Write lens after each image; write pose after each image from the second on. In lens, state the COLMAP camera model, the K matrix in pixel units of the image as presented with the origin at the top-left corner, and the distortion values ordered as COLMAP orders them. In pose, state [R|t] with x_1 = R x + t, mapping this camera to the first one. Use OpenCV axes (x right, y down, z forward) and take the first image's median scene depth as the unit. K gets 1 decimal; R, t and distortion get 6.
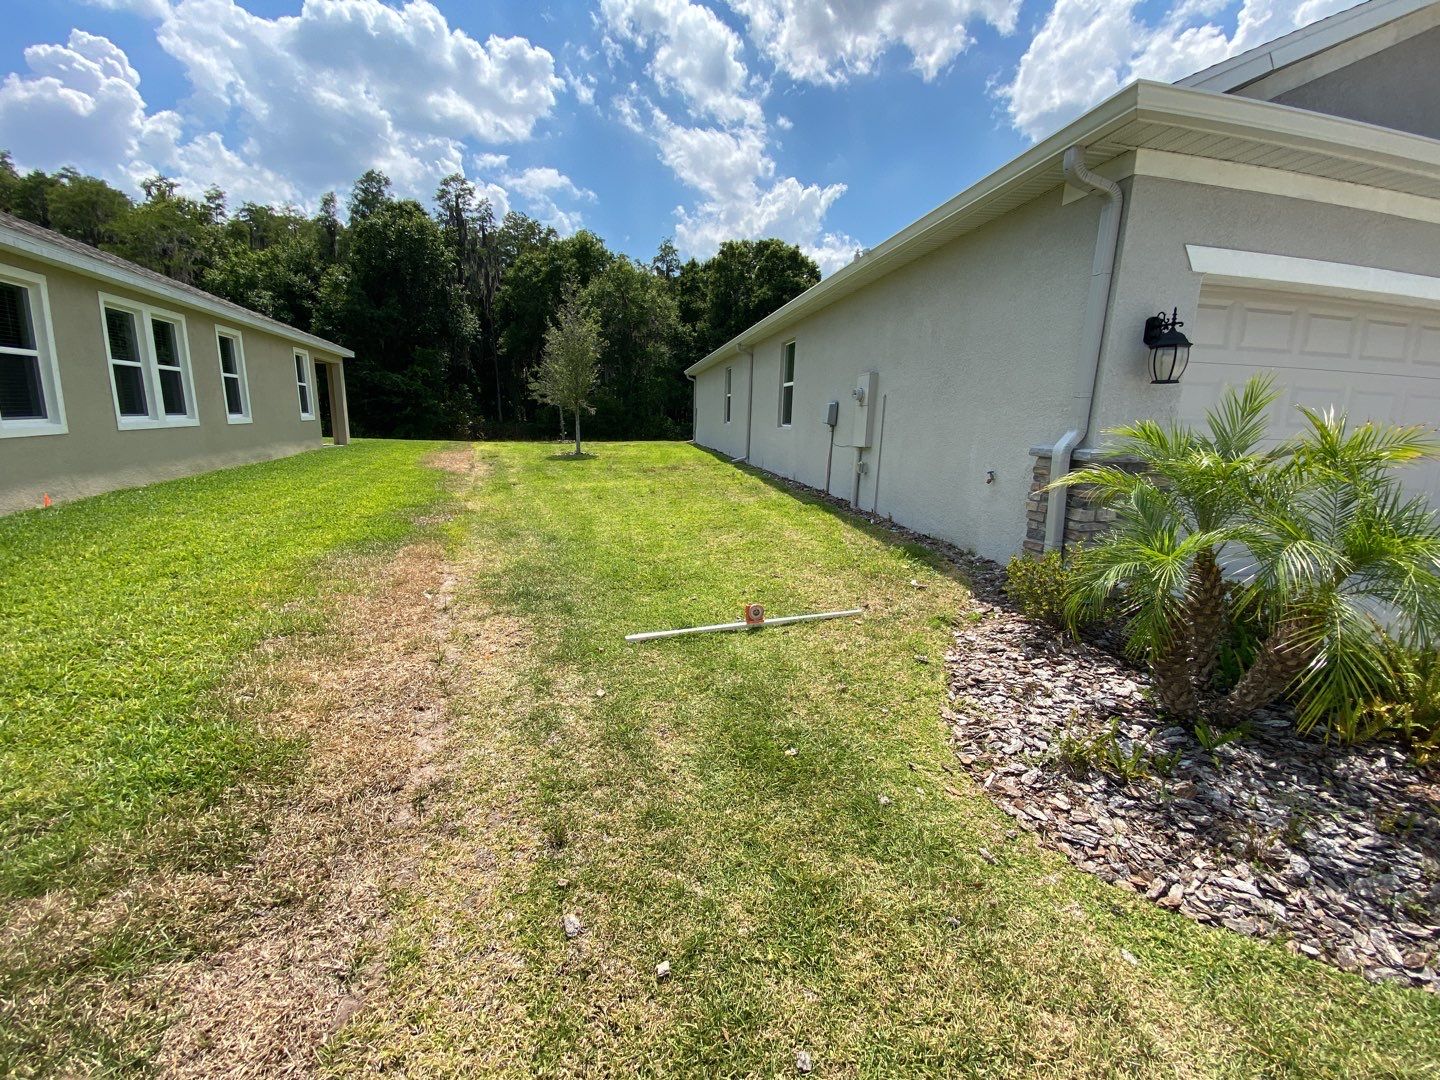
lens RADIAL K [[578.8, 0, 720.0], [0, 578.8, 540.0], [0, 0, 1]] dist [0.030149, -0.020893]
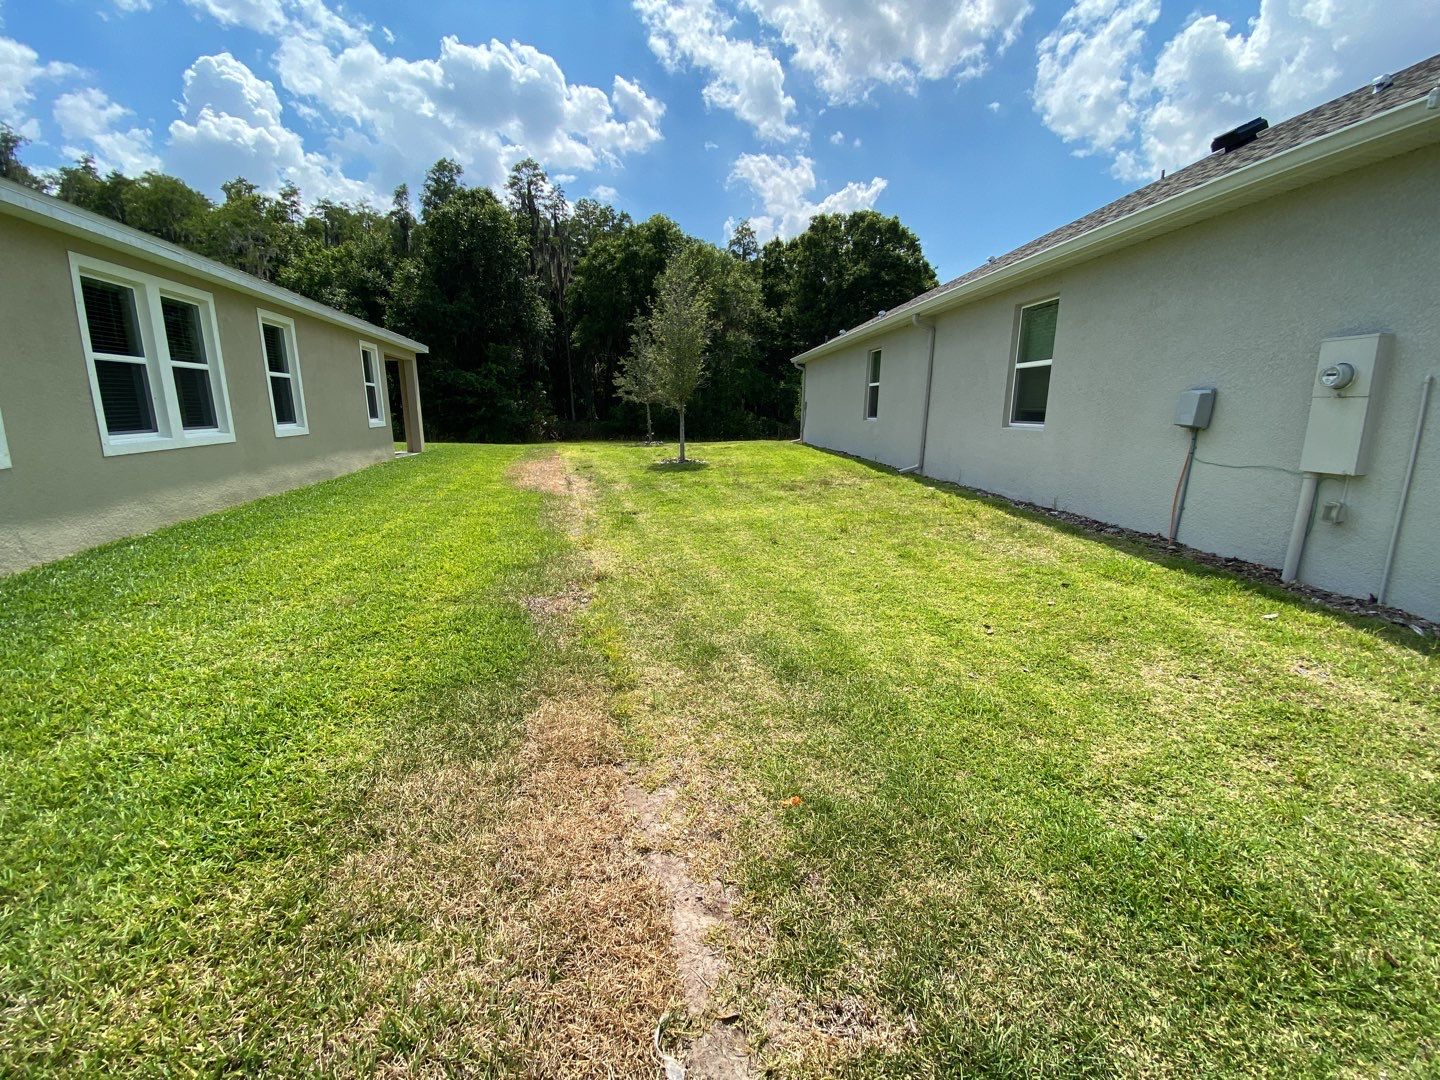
lens RADIAL K [[578.8, 0, 720.0], [0, 578.8, 540.0], [0, 0, 1]] dist [0.030149, -0.020893]
pose [[0.995441, 0.002086, -0.095357, -0.059674], [-0.000918, 0.999924, 0.012297, -0.024093], [0.095375, -0.012154, 0.995367, 0.093928]]
